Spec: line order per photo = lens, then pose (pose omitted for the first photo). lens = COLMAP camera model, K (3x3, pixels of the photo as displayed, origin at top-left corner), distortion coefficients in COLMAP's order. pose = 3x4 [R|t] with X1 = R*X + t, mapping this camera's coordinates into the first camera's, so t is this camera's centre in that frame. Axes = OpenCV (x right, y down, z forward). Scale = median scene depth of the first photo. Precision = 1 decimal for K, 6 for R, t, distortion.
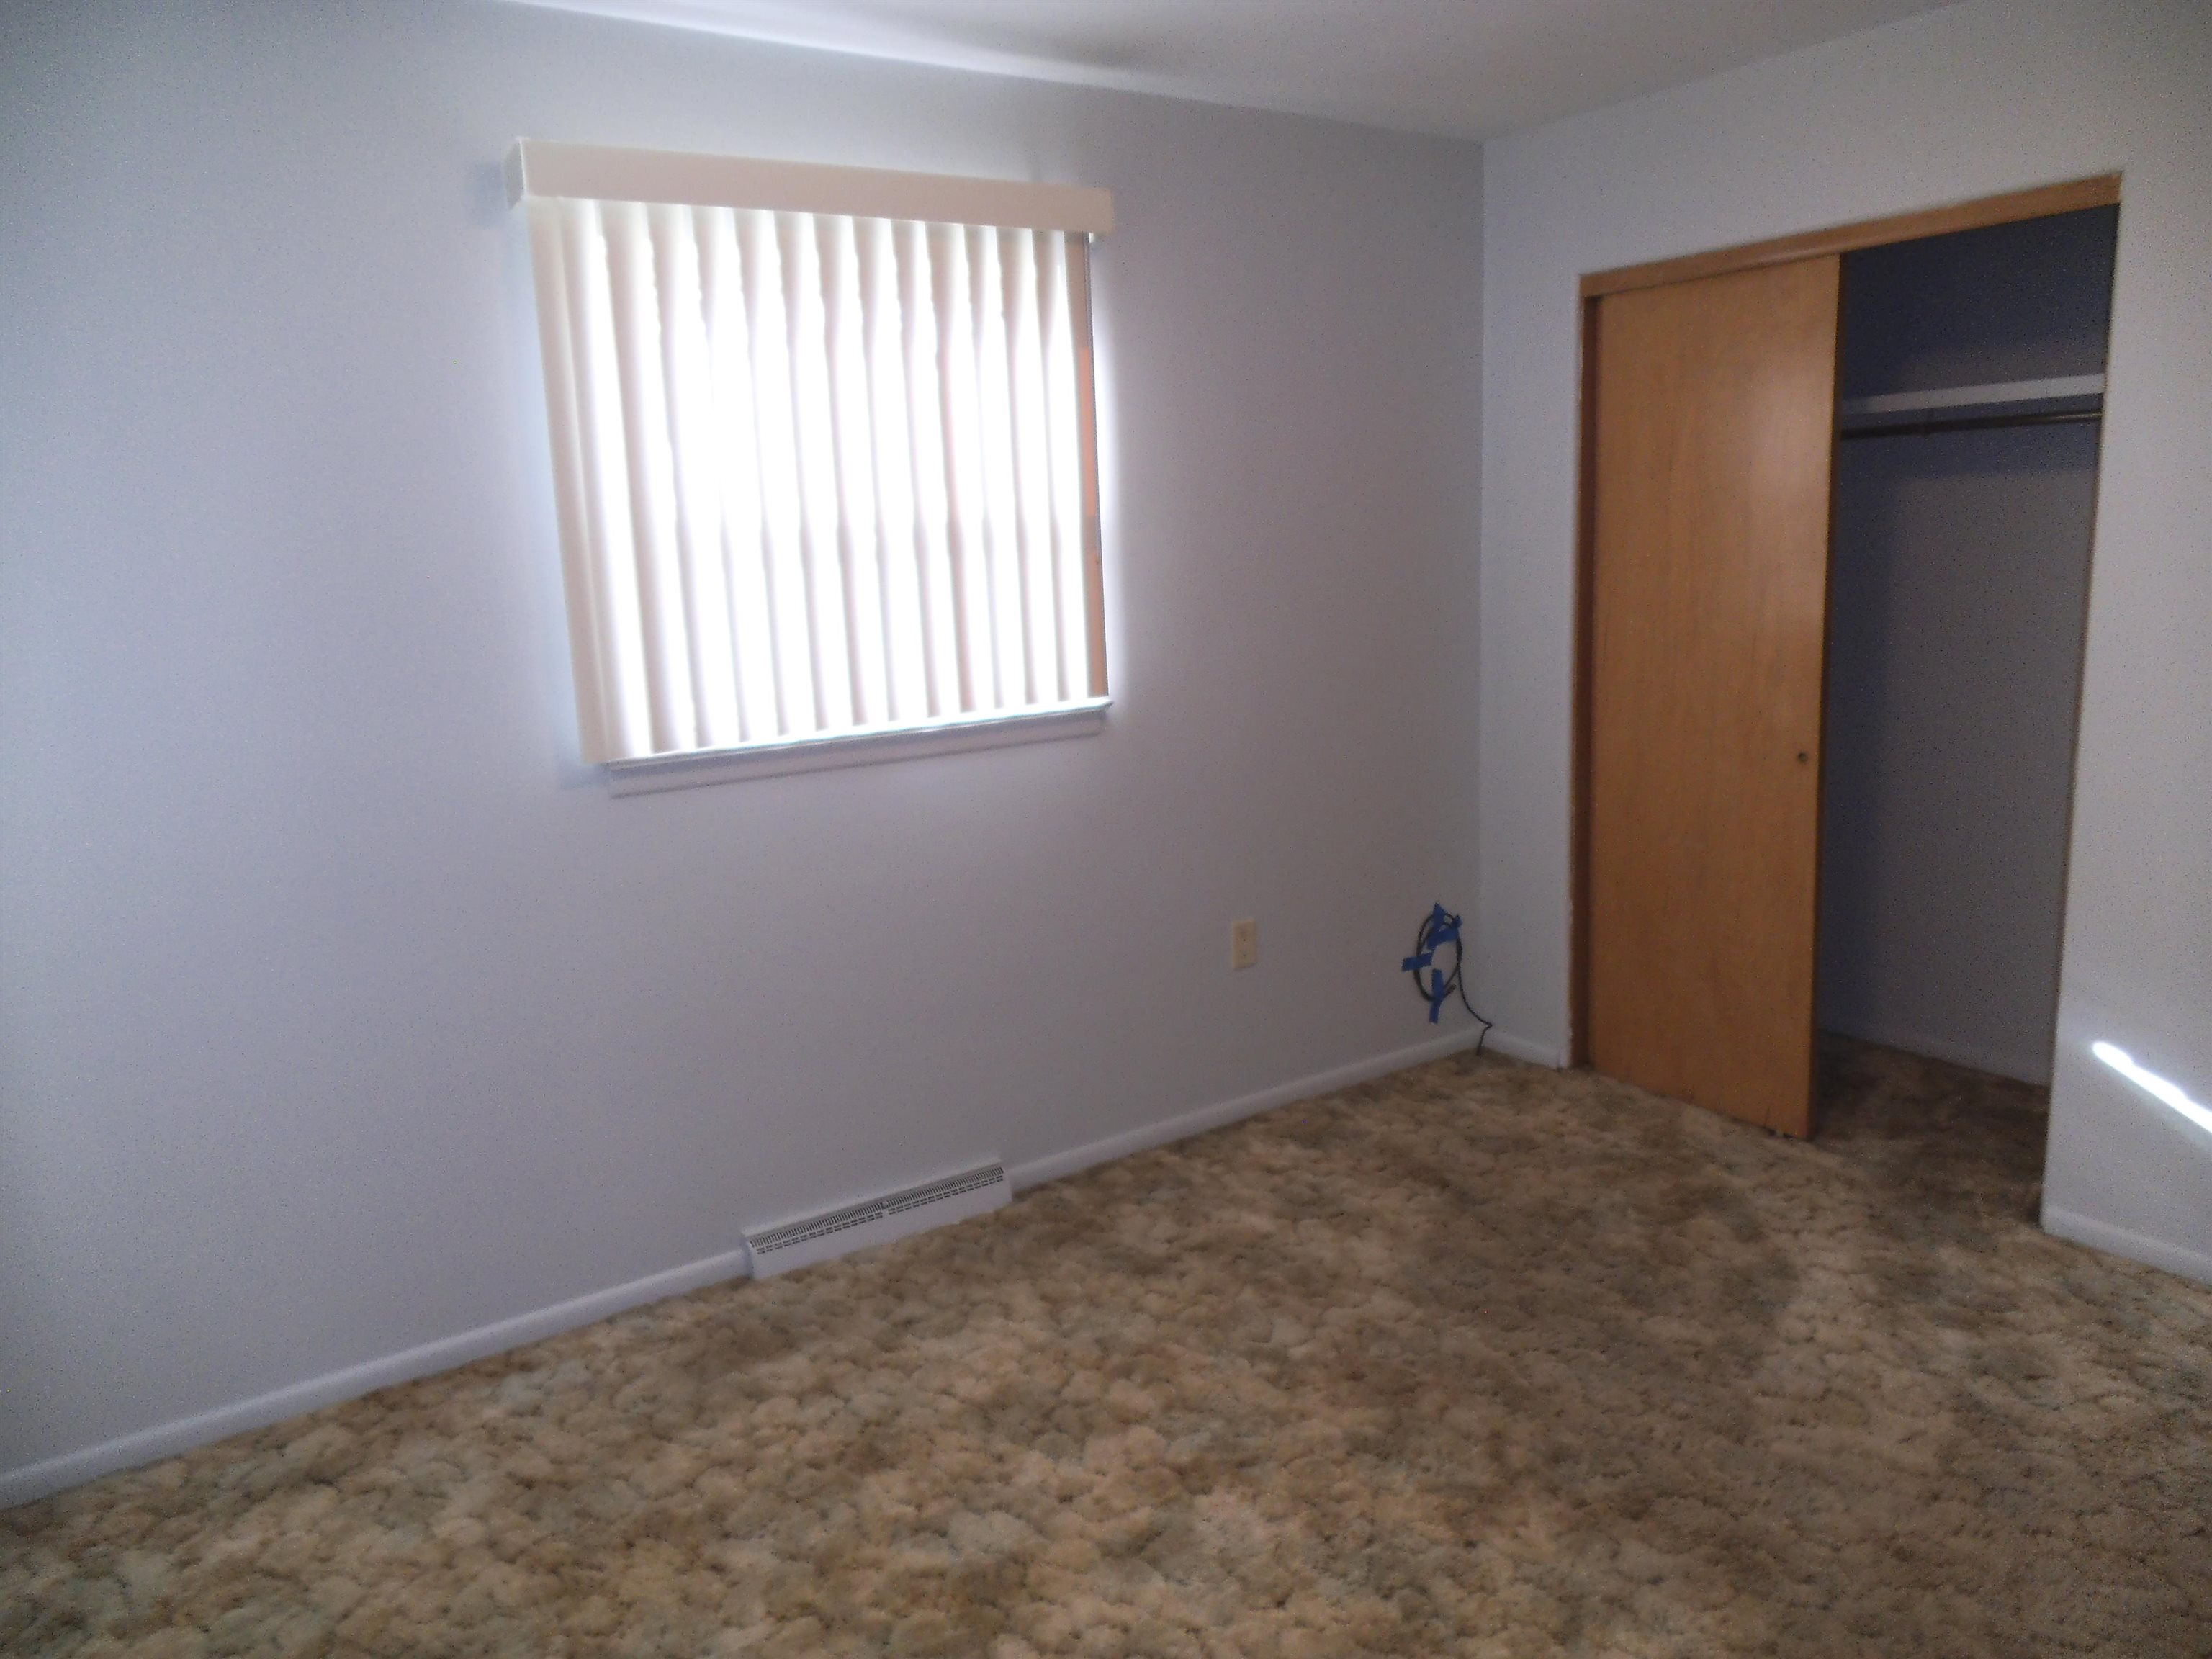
lens RADIAL K [[1558.1, 0, 1106.0], [0, 1558.1, 829.5], [0, 0, 1]] dist [0.048665, -0.078274]
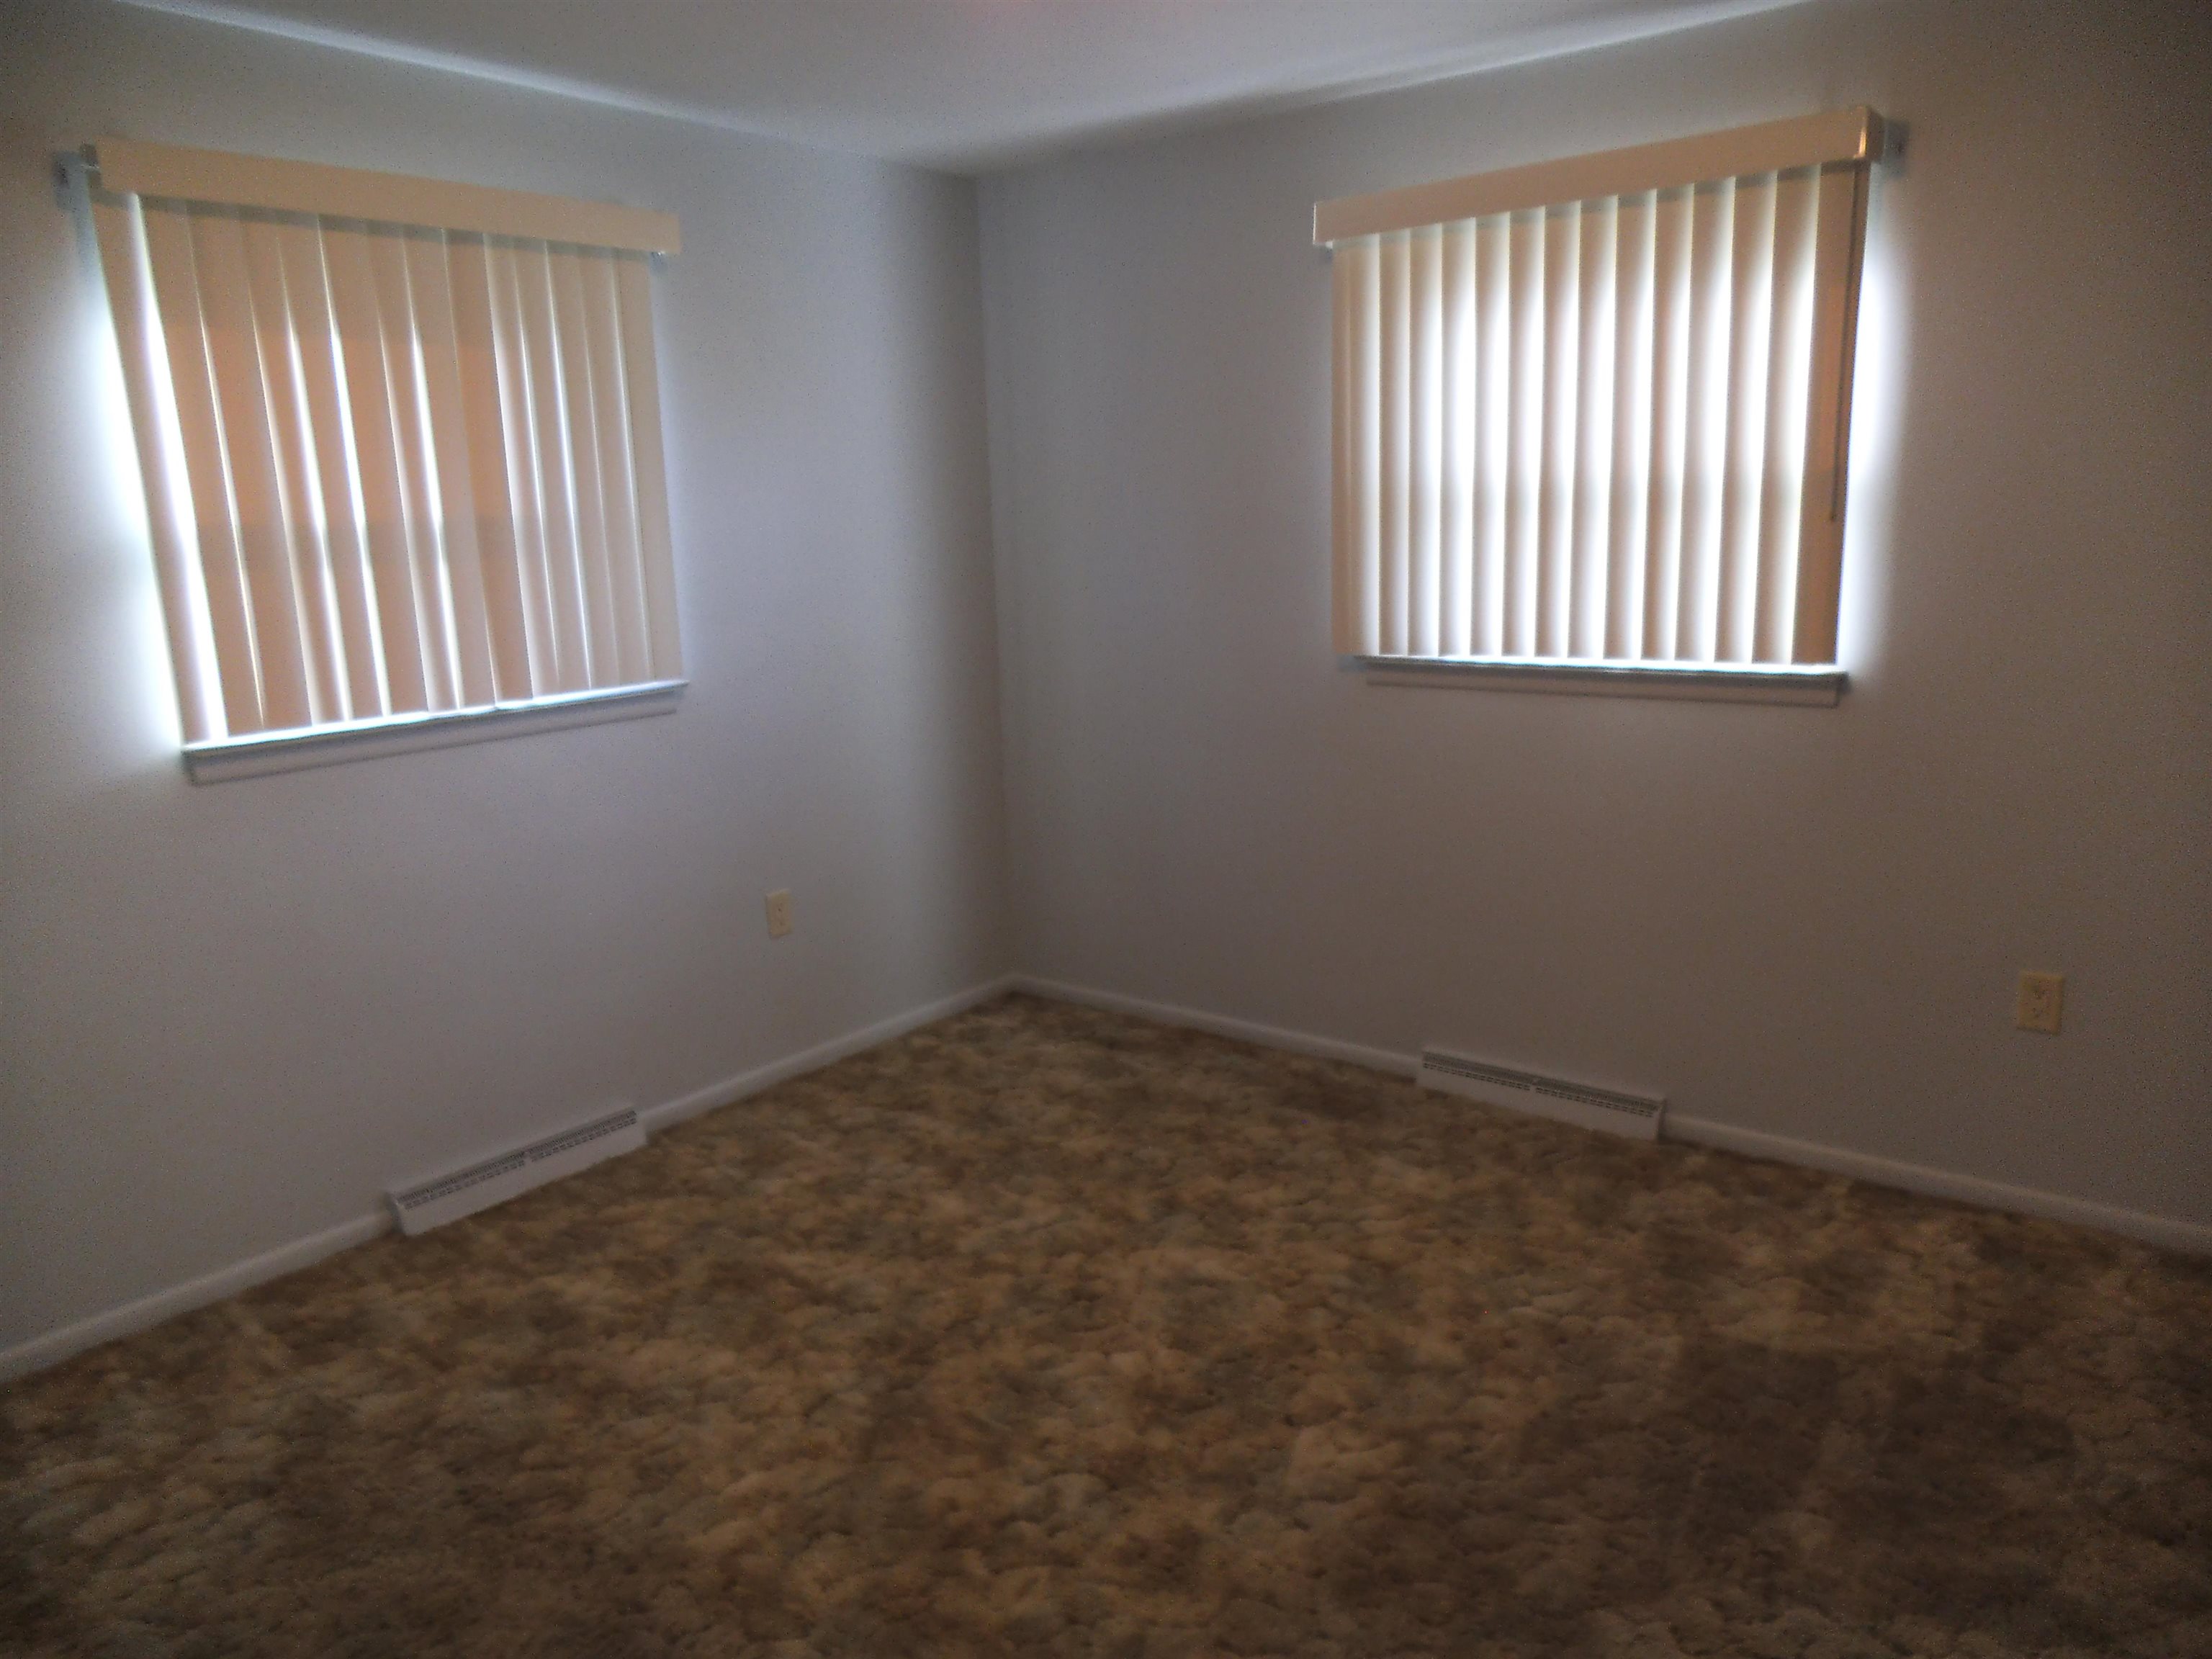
lens RADIAL K [[1558.1, 0, 1106.0], [0, 1558.1, 829.5], [0, 0, 1]] dist [0.048665, -0.078274]
pose [[0.291720, 0.225258, -0.929601, 0.825537], [-0.162841, 0.969382, 0.183796, -0.100515], [0.942540, 0.097760, 0.319470, 0.346072]]
